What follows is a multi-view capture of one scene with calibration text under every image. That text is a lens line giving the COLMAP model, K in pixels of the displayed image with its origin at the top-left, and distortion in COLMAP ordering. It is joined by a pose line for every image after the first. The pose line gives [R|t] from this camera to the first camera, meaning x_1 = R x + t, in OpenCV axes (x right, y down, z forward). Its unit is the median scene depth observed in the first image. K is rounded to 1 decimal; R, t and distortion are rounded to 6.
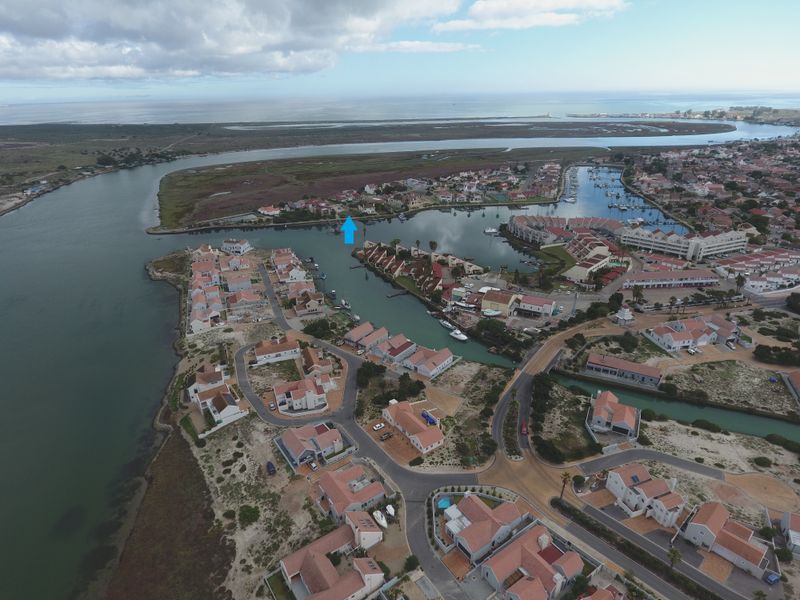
lens RADIAL K [[470.0, 0, 389.7], [0, 470.0, 307.0], [0, 0, 1]] dist [-0.005162, 0.000915]
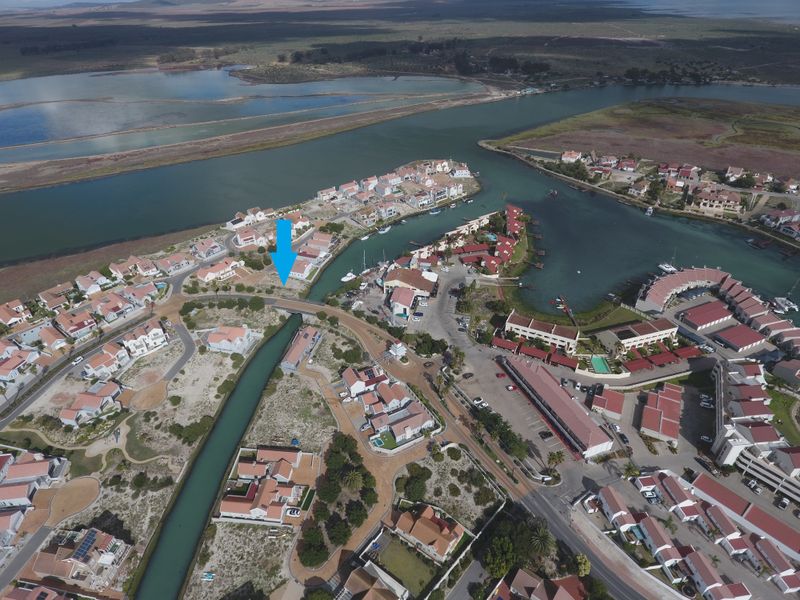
lens RADIAL K [[470.0, 0, 389.7], [0, 470.0, 307.0], [0, 0, 1]] dist [-0.005162, 0.000915]
pose [[0.286573, 0.545685, -0.787466, 1.447919], [-0.383533, 0.818547, 0.427649, -0.542631], [0.877940, 0.179466, 0.443862, 0.681266]]
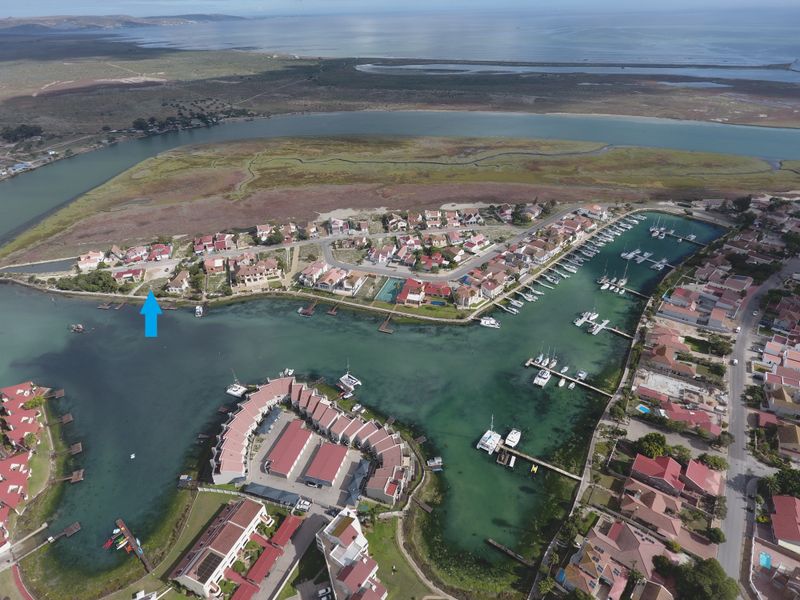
lens RADIAL K [[470.0, 0, 389.7], [0, 470.0, 307.0], [0, 0, 1]] dist [-0.005162, 0.000915]
pose [[0.911250, 0.220509, -0.347850, 1.238181], [-0.166977, 0.969871, 0.177397, -0.866837], [0.376487, -0.103570, 0.920614, 1.094961]]
